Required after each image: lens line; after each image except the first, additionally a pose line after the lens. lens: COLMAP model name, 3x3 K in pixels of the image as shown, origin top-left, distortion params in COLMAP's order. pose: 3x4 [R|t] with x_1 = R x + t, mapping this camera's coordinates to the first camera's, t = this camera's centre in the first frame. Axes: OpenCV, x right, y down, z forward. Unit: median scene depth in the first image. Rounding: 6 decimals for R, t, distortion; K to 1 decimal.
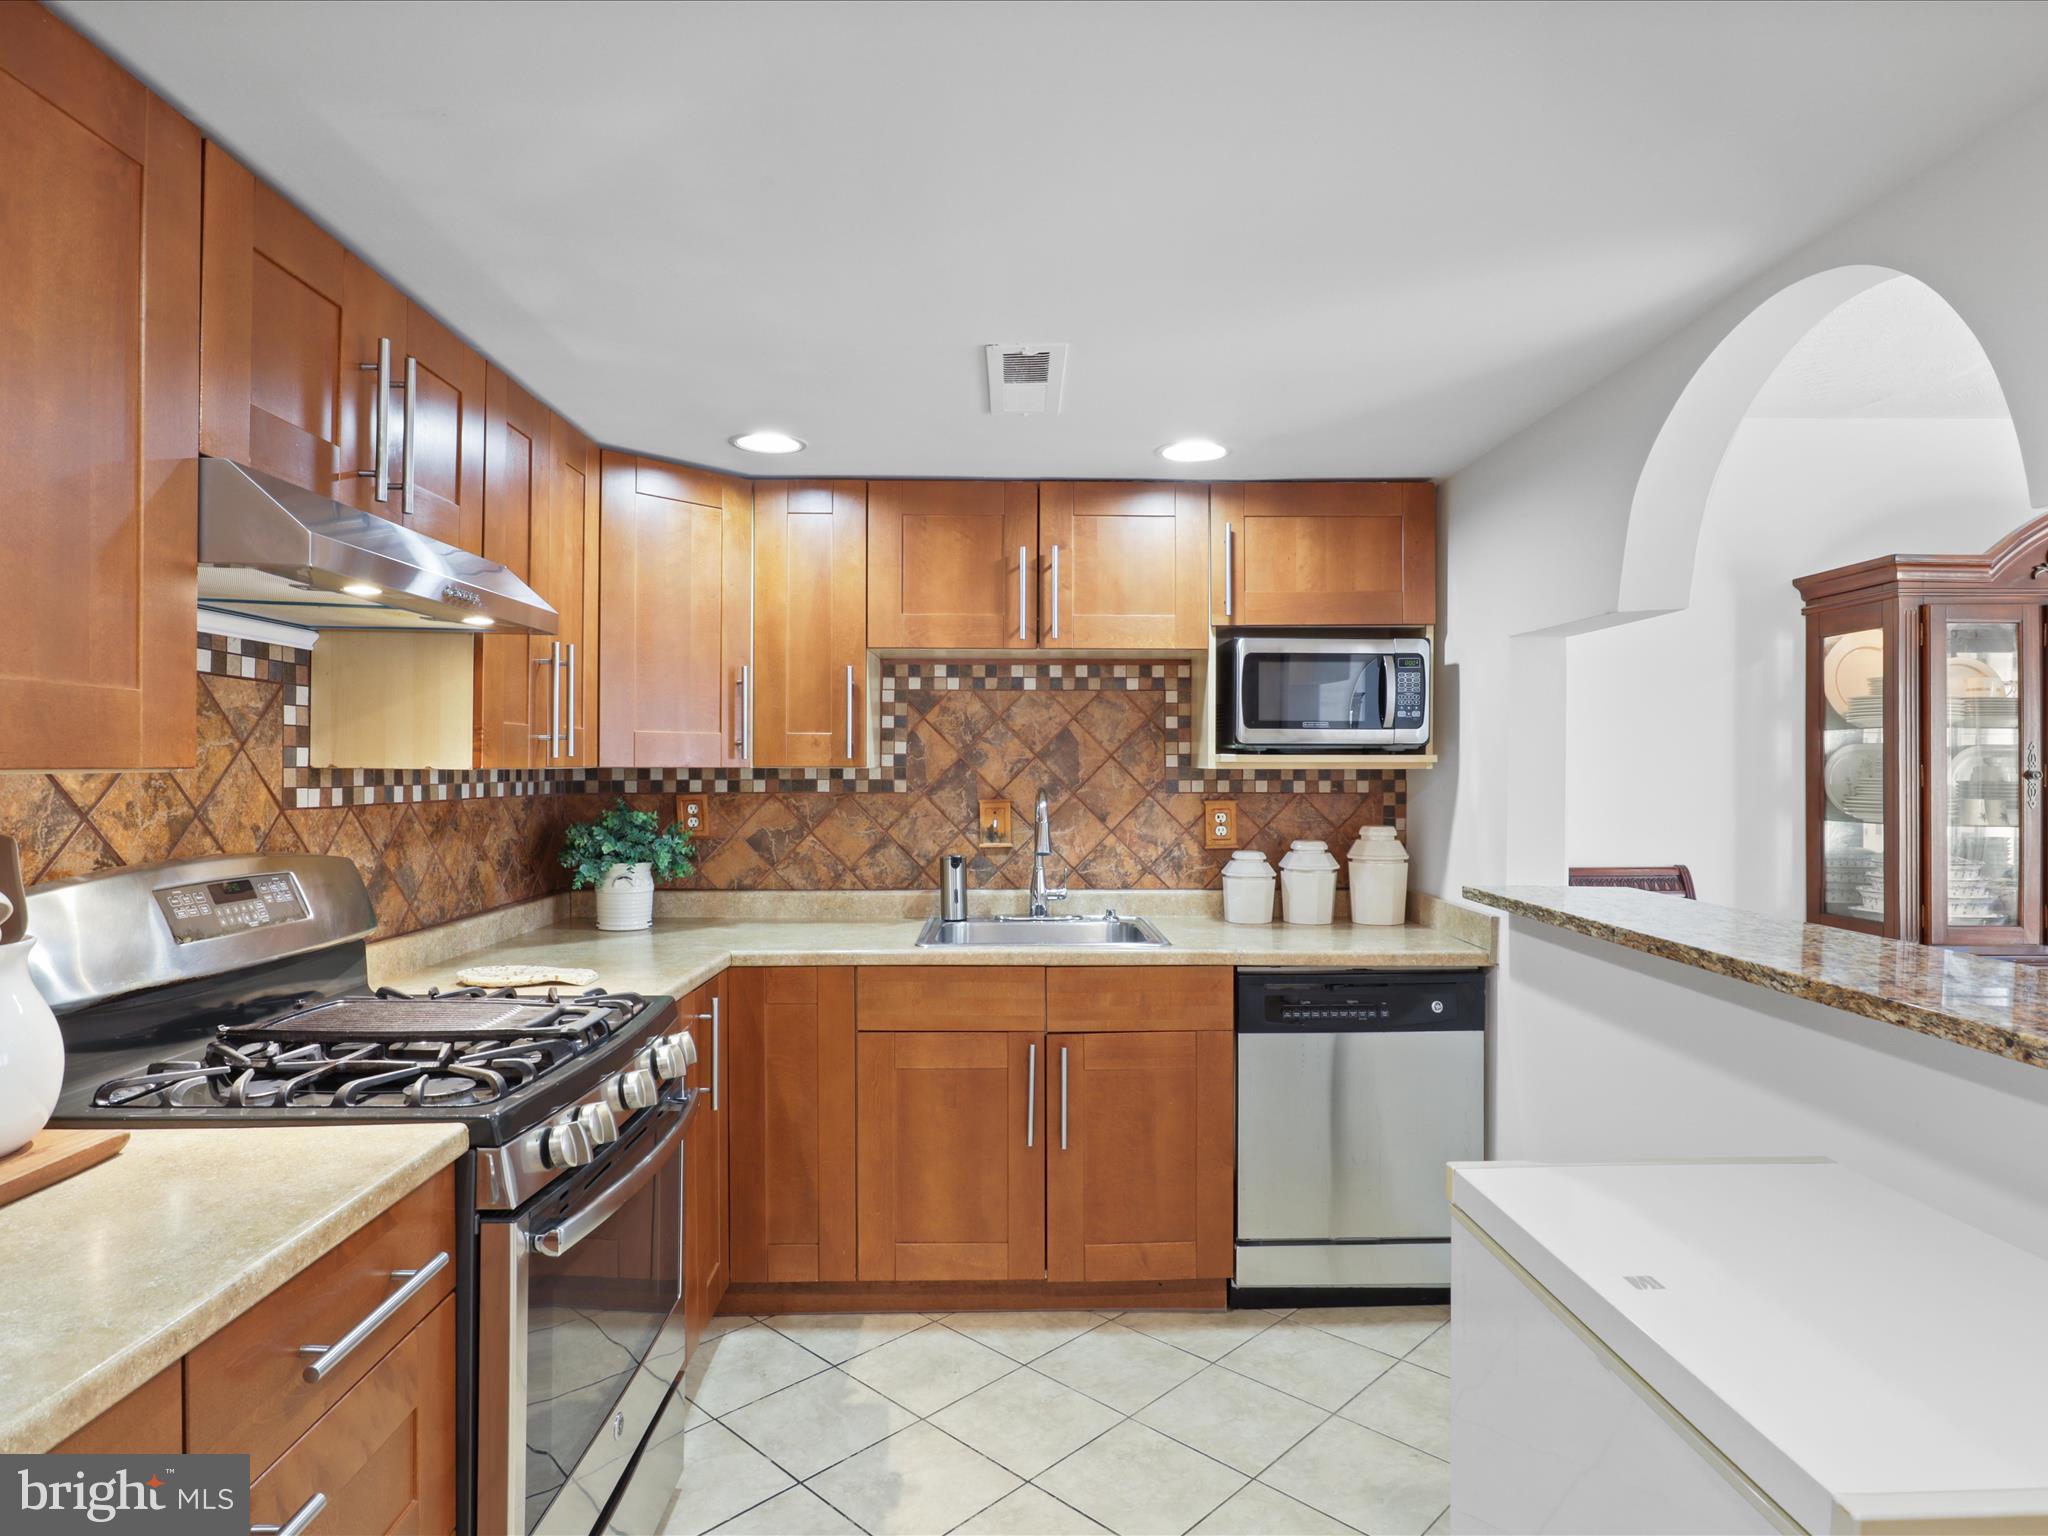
lens RADIAL K [[1175.8, 0, 1003.0], [0, 1175.8, 742.4], [0, 0, 1]] dist [-0.022063, 0.026511]
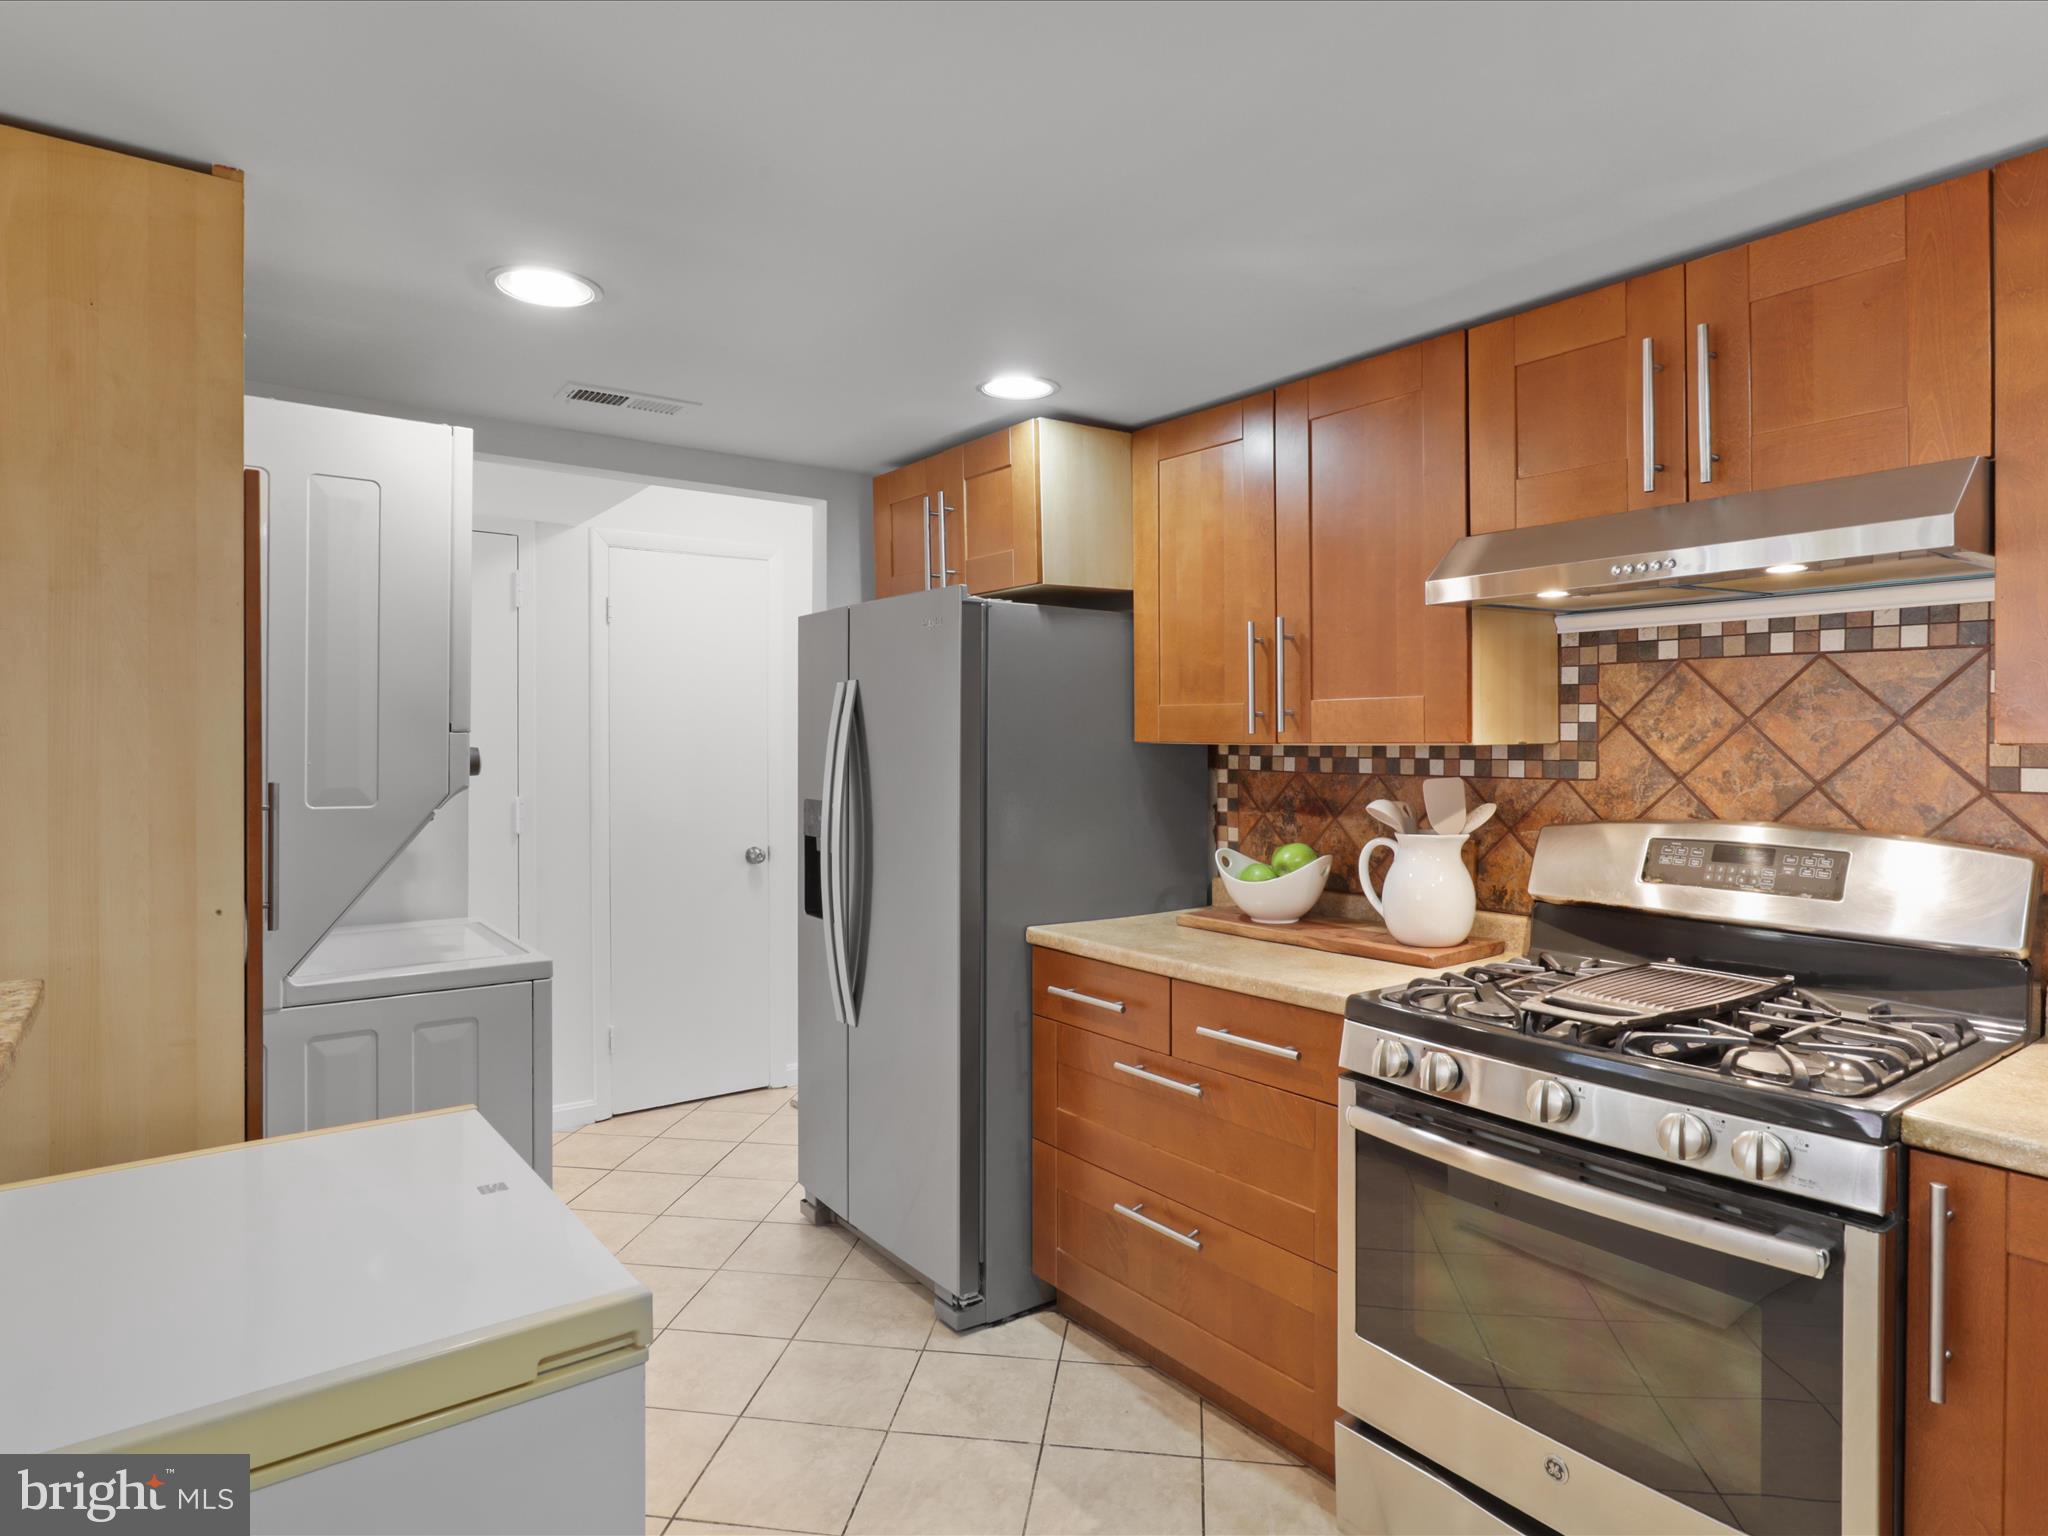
lens RADIAL K [[1175.8, 0, 1003.0], [0, 1175.8, 742.4], [0, 0, 1]] dist [-0.022063, 0.026511]
pose [[-0.807230, 0.004304, -0.590222, 0.331547], [0.015250, 0.999792, -0.013567, 0.014948], [0.590041, -0.019953, -0.807127, 0.879167]]
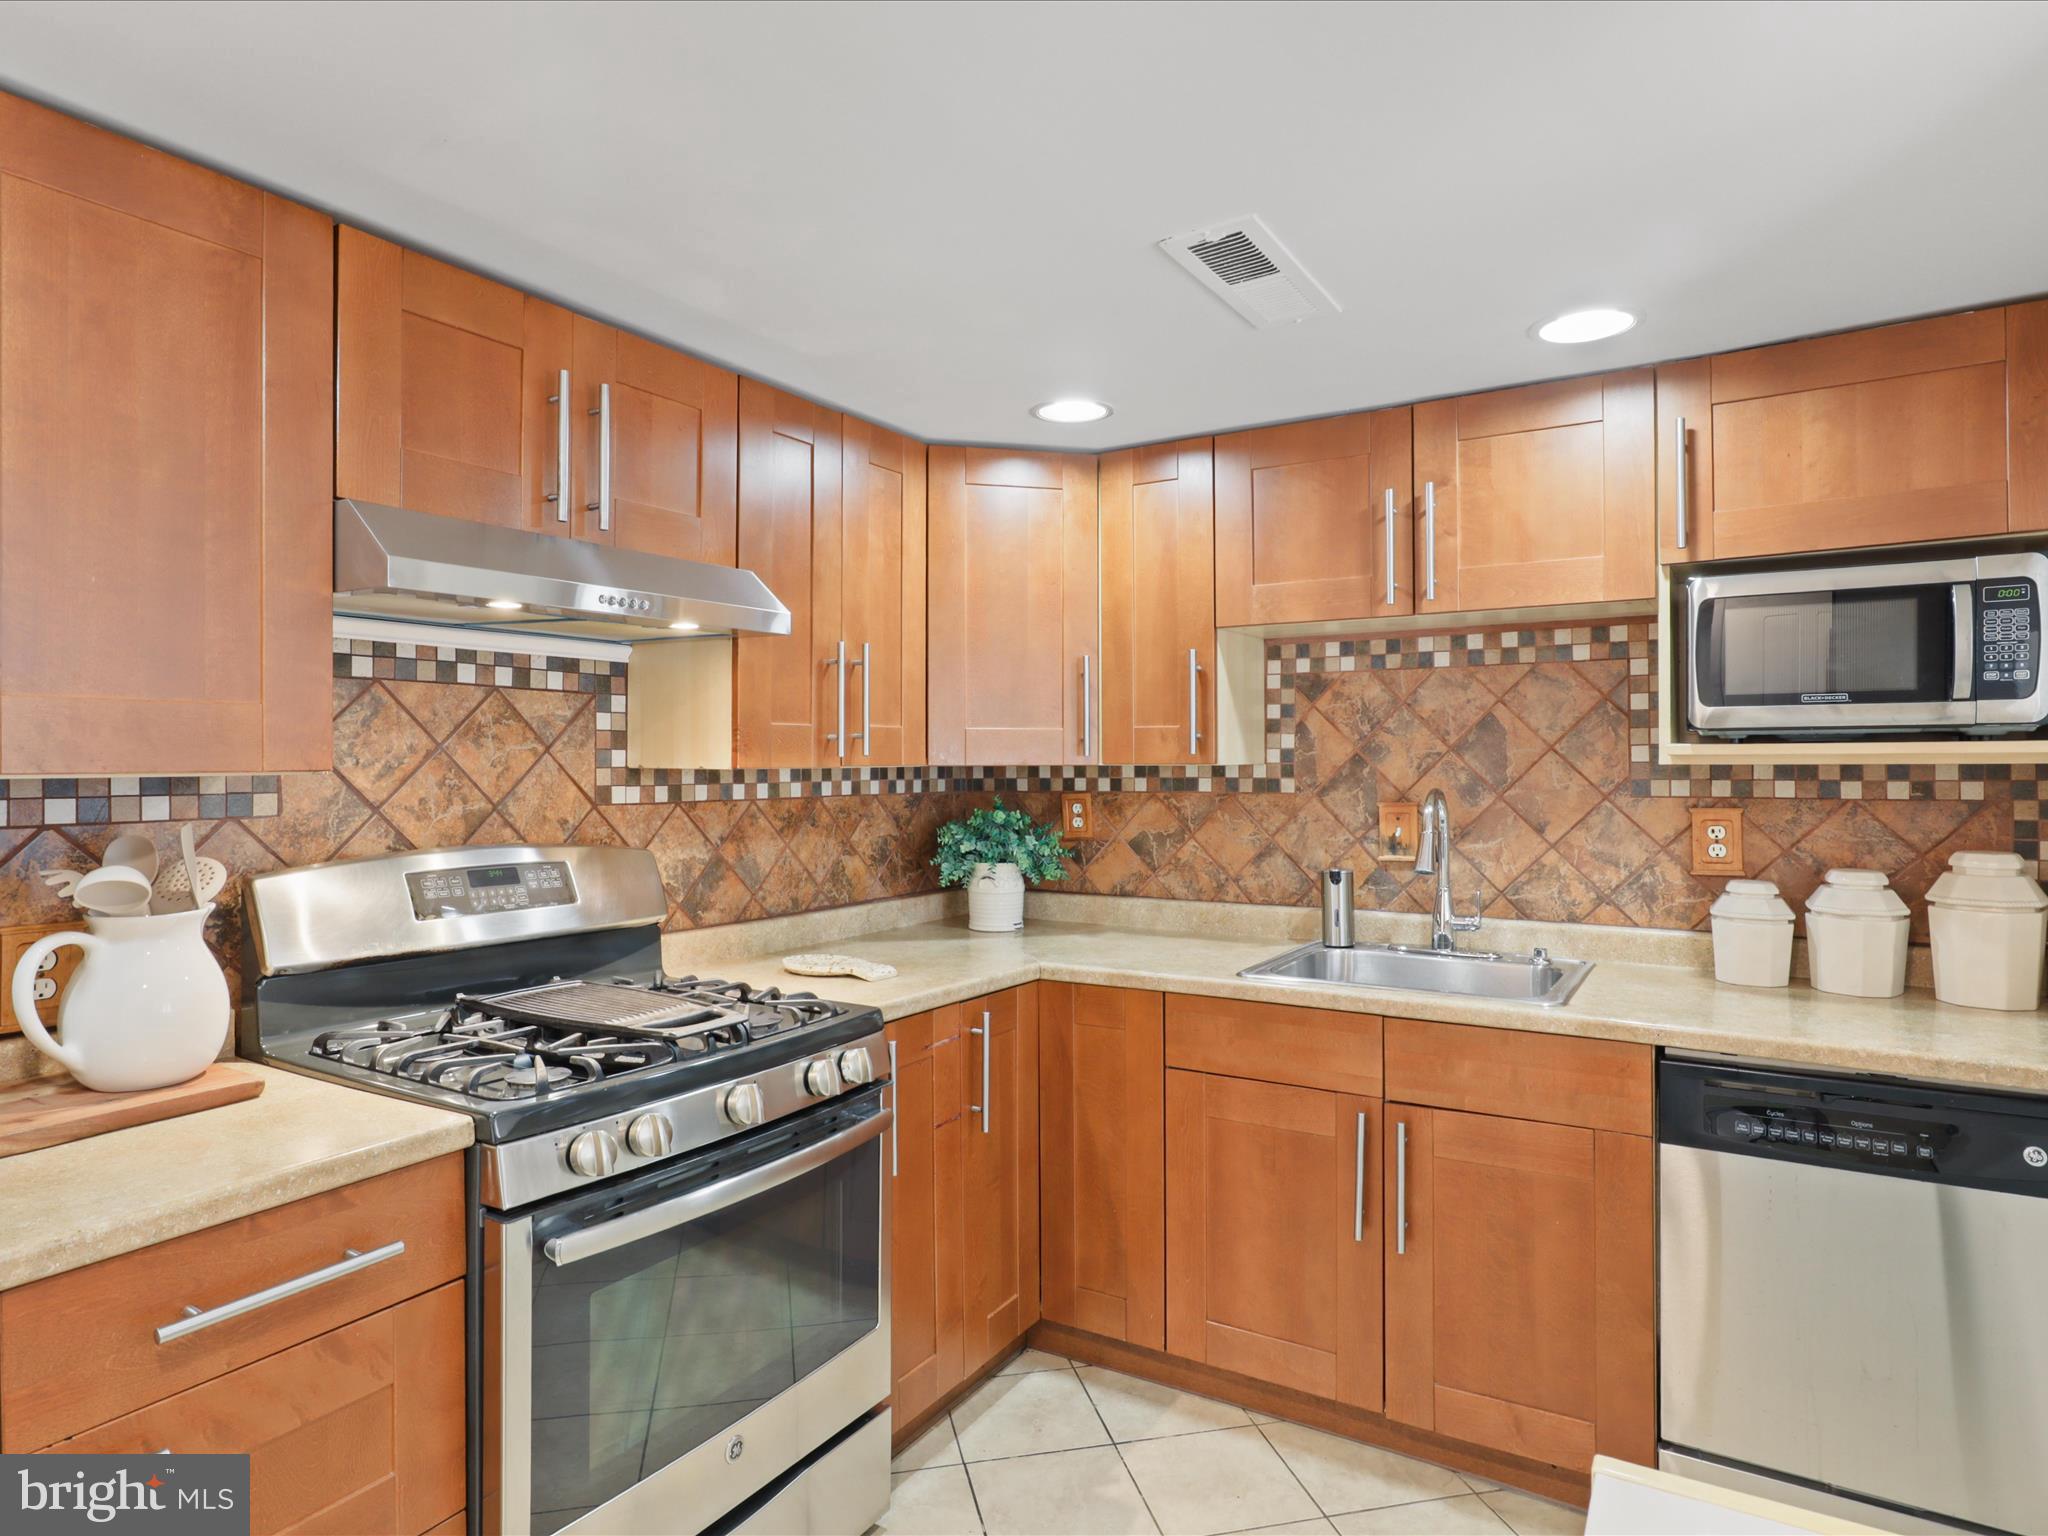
lens RADIAL K [[1175.8, 0, 1003.0], [0, 1175.8, 742.4], [0, 0, 1]] dist [-0.022063, 0.026511]
pose [[0.840934, -0.014157, -0.540953, 0.226161], [0.016575, 0.999863, -0.000399, 0.002663], [0.540884, -0.008630, 0.841053, 0.181672]]
